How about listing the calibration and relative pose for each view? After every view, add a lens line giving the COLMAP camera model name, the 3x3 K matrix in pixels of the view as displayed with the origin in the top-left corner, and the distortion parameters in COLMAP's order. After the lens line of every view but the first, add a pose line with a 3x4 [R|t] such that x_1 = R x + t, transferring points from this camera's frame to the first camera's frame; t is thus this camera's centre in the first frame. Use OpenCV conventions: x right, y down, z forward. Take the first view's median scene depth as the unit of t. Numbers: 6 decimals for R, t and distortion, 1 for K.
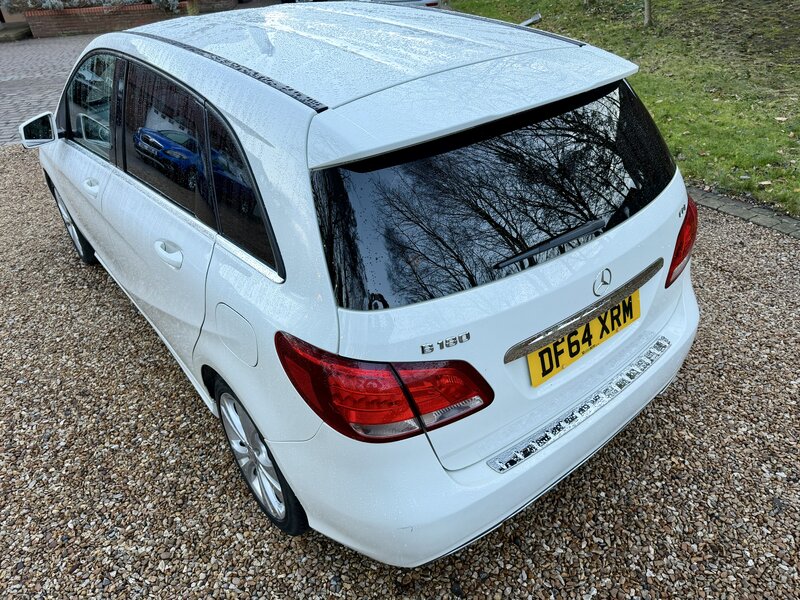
lens RADIAL K [[571.0, 0, 401.6], [0, 571.0, 297.9], [0, 0, 1]] dist [0.026312, -0.031950]
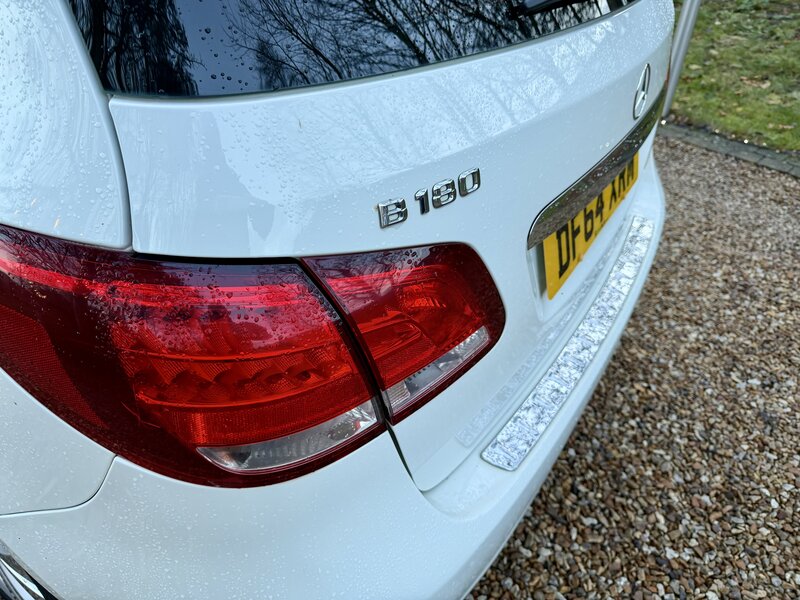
lens RADIAL K [[571.0, 0, 401.3], [0, 571.0, 306.2], [0, 0, 1]] dist [0.026312, -0.031950]
pose [[0.938556, -0.128965, 0.320127, -0.052954], [0.101848, 0.989748, 0.100126, 0.078613], [-0.329758, -0.061369, 0.942069, 0.451250]]
